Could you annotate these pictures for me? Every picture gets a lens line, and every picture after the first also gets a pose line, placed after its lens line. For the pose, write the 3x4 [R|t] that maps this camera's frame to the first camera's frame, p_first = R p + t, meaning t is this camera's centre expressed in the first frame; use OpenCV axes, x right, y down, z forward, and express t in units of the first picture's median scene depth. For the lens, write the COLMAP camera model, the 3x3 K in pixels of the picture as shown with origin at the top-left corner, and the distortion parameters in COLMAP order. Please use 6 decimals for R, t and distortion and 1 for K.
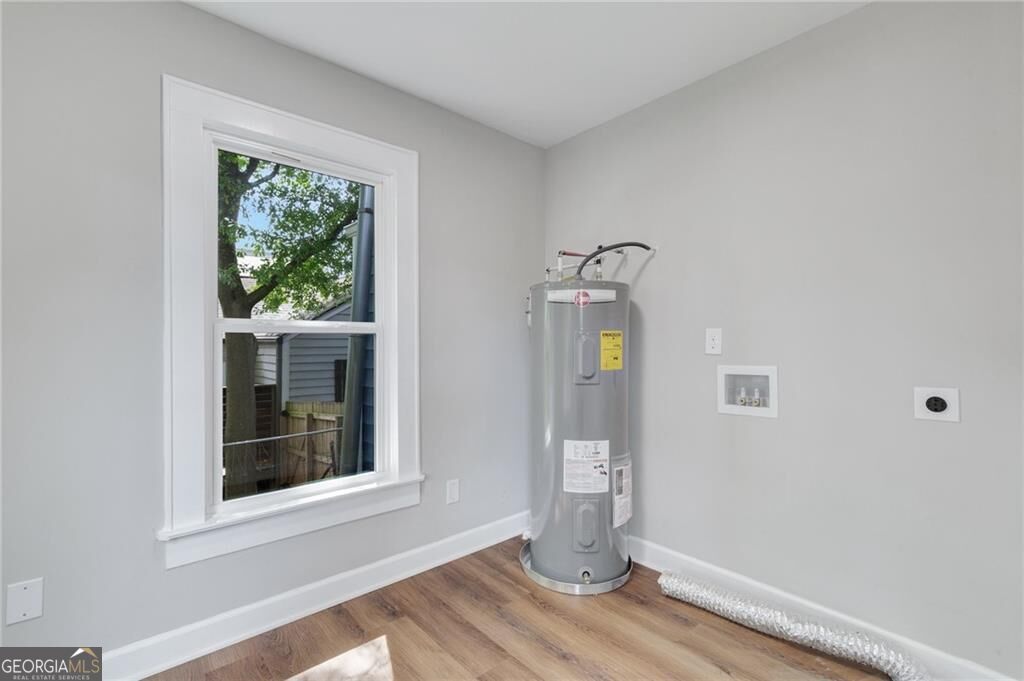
lens RADIAL K [[469.1, 0, 513.9], [0, 469.1, 339.1], [0, 0, 1]] dist [-0.001466, 0.001002]
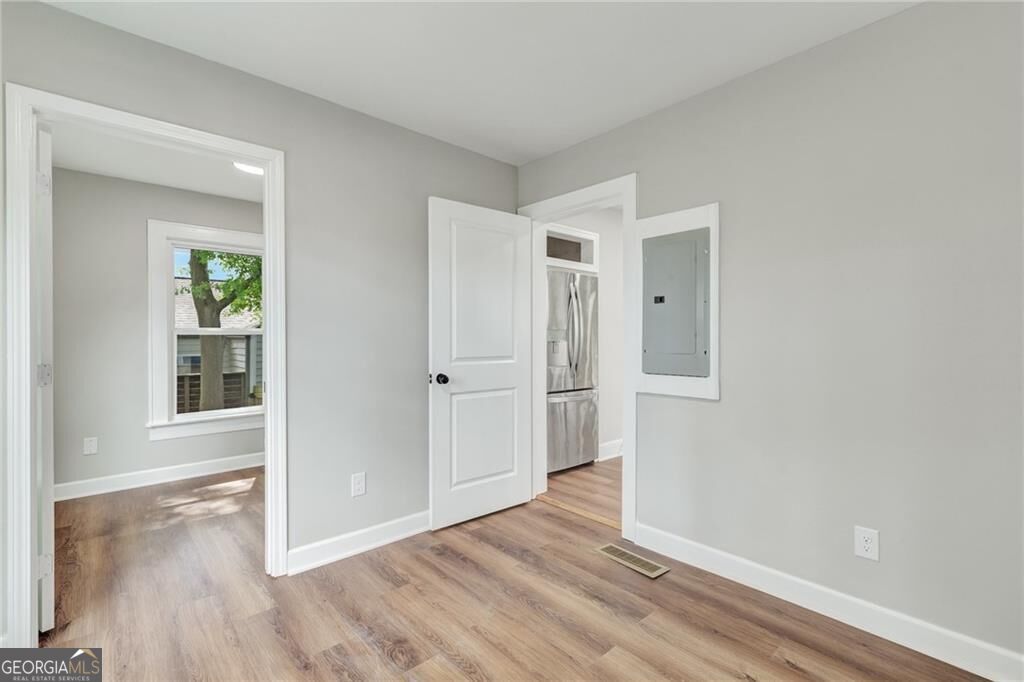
lens RADIAL K [[469.1, 0, 502.9], [0, 469.1, 341.4], [0, 0, 1]] dist [-0.001466, 0.001002]
pose [[0.999953, 0.007362, -0.006373, 0.245480], [-0.007290, 0.999910, 0.011232, -0.003719], [0.006455, -0.011185, 0.999917, -0.313887]]
